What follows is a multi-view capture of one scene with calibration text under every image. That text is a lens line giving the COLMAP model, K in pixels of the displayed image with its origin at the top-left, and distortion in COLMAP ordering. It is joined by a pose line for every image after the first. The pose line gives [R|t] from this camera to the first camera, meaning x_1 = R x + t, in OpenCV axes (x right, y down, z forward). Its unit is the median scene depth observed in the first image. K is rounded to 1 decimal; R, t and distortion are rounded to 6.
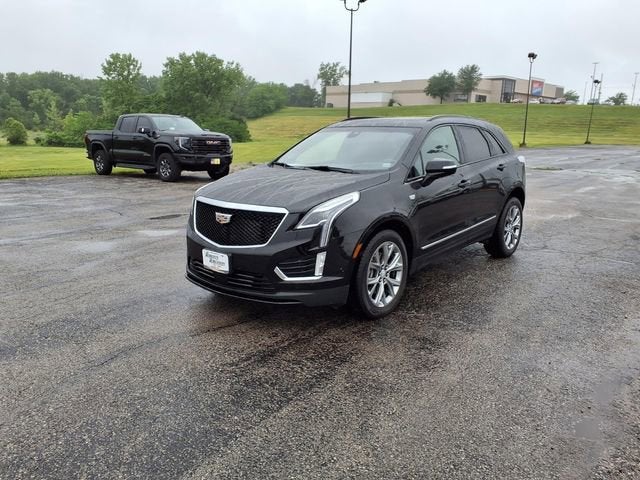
lens RADIAL K [[502.5, 0, 320.7], [0, 502.5, 239.4], [0, 0, 1]] dist [0.050668, -0.065399]
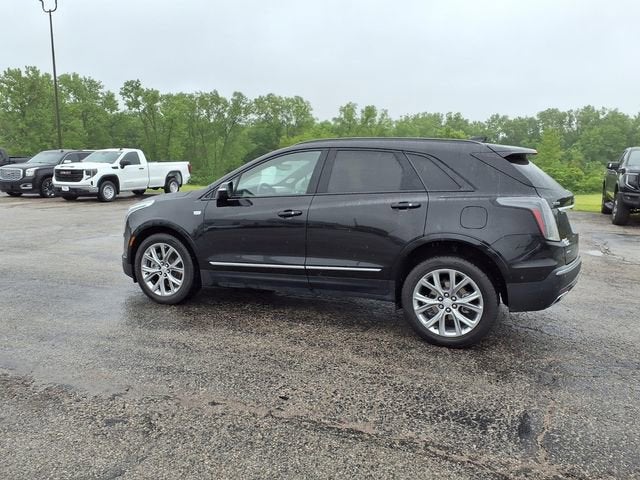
lens RADIAL K [[502.5, 0, 318.4], [0, 502.5, 249.6], [0, 0, 1]] dist [0.050668, -0.065399]
pose [[0.284792, 0.151700, -0.946510, 1.317015], [-0.206523, 0.973920, 0.093953, -0.163835], [0.936078, 0.168719, 0.308694, 0.900769]]
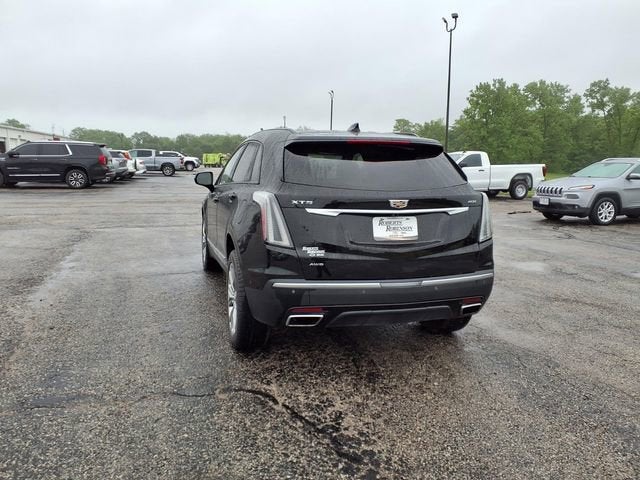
lens RADIAL K [[502.5, 0, 322.0], [0, 502.5, 238.6], [0, 0, 1]] dist [0.050668, -0.065399]
pose [[-0.531126, 0.106064, -0.840628, 1.176016], [-0.201315, 0.947926, 0.246798, -0.375924], [0.823029, 0.300312, -0.482116, 1.925318]]
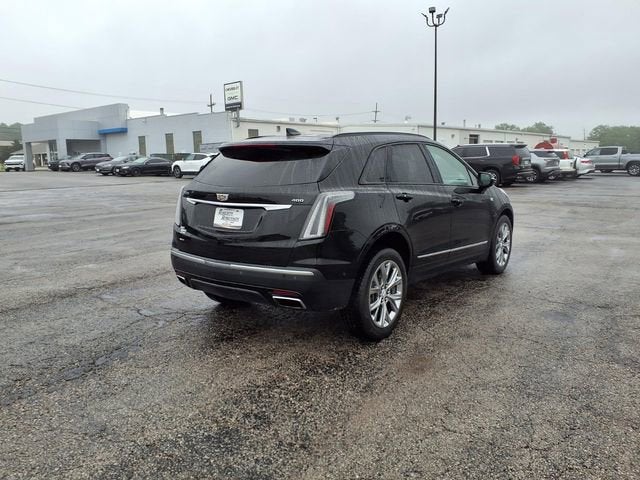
lens RADIAL K [[502.5, 0, 313.9], [0, 502.5, 242.3], [0, 0, 1]] dist [0.050668, -0.065399]
pose [[-0.998512, 0.003108, -0.054447, 0.403397], [-0.017057, 0.930485, 0.365932, -0.515801], [0.051800, 0.366317, -0.929047, 2.495973]]
